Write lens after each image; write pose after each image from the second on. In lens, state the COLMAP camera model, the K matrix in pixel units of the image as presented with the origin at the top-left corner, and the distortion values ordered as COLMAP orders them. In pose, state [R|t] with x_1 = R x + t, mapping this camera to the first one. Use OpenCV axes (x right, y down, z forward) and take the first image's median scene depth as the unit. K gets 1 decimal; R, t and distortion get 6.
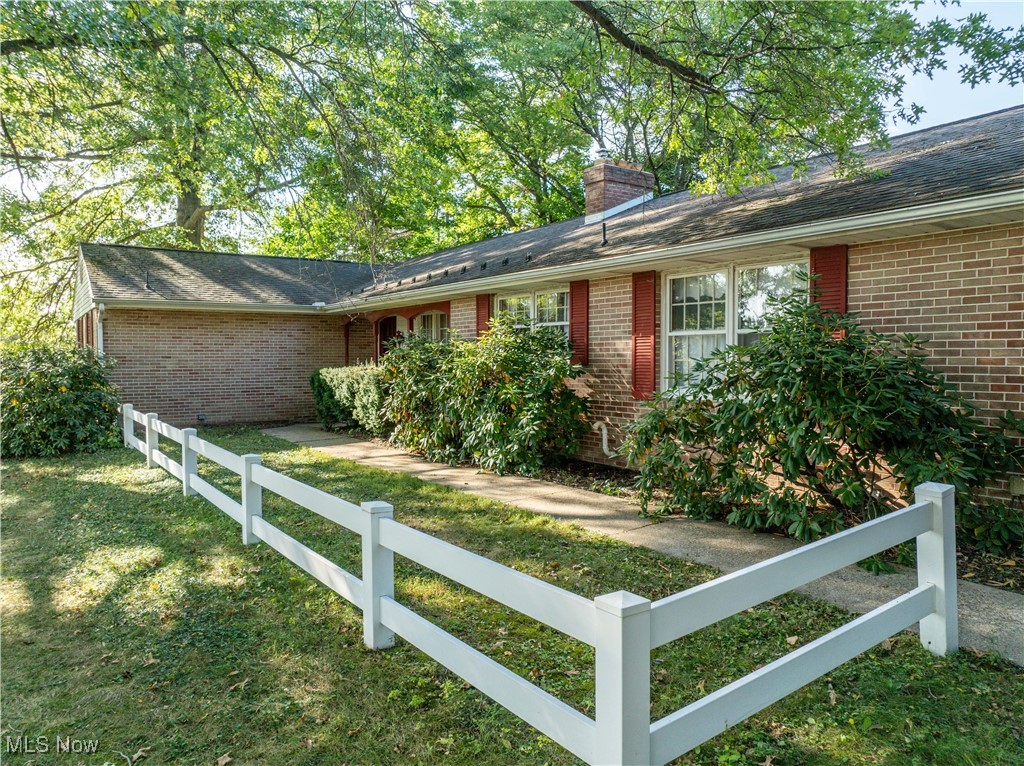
lens RADIAL K [[728.0, 0, 512.0], [0, 728.0, 383.0], [0, 0, 1]] dist [-0.026371, 0.011443]
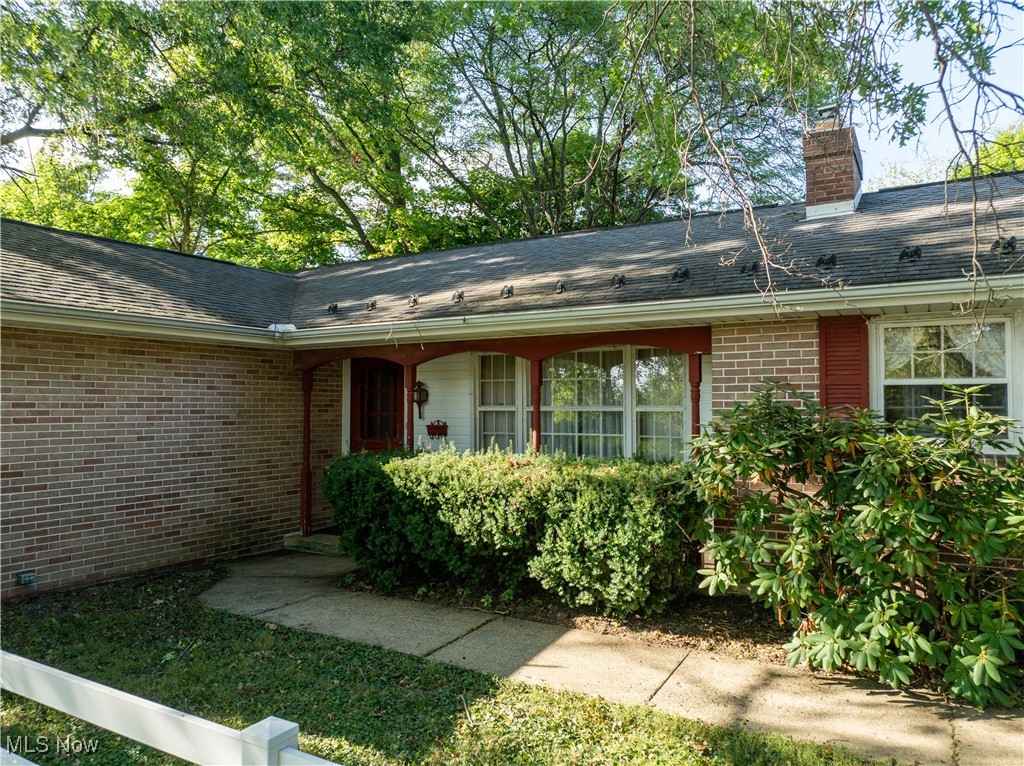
lens RADIAL K [[718.0, 0, 512.0], [0, 718.0, 383.0], [0, 0, 1]] dist [-0.036487, 0.019177]
pose [[0.902329, 0.030143, 0.429993, -0.390648], [0.007412, 0.996319, -0.085397, -0.030319], [-0.430984, 0.080243, 0.898784, 0.555815]]
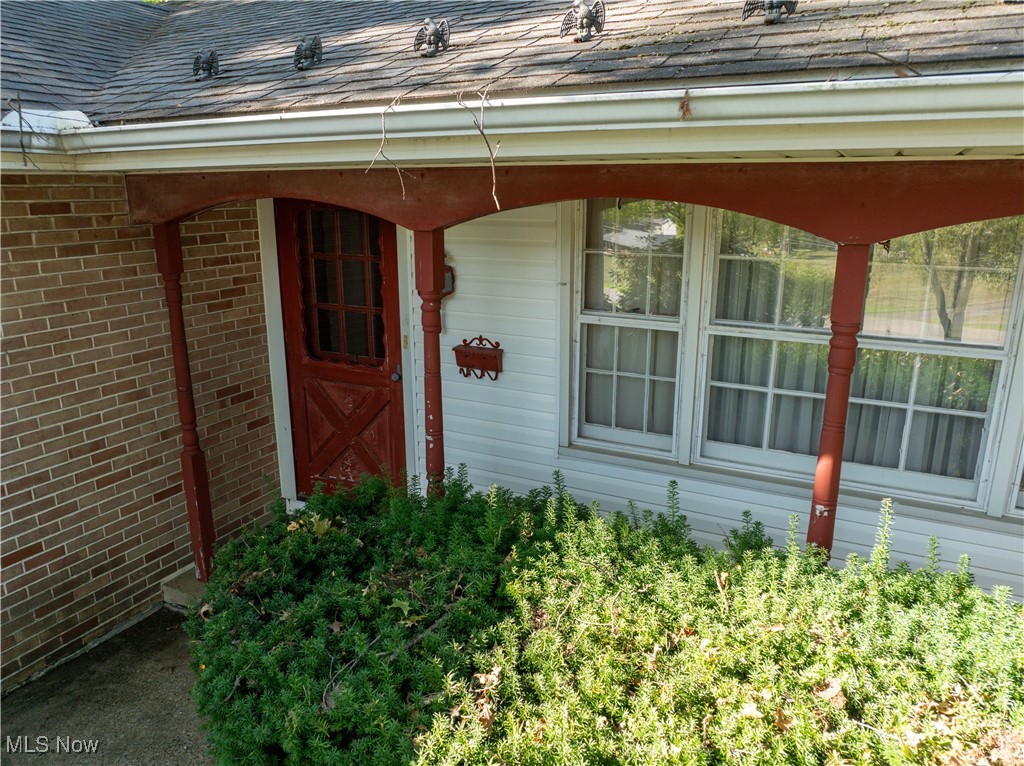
lens RADIAL K [[718.0, 0, 512.0], [0, 718.0, 383.0], [0, 0, 1]] dist [-0.036487, 0.019177]
pose [[0.872746, -0.111848, 0.475190, -0.300191], [0.010780, 0.977578, 0.210299, -0.094712], [-0.488056, -0.178415, 0.854382, 0.910413]]
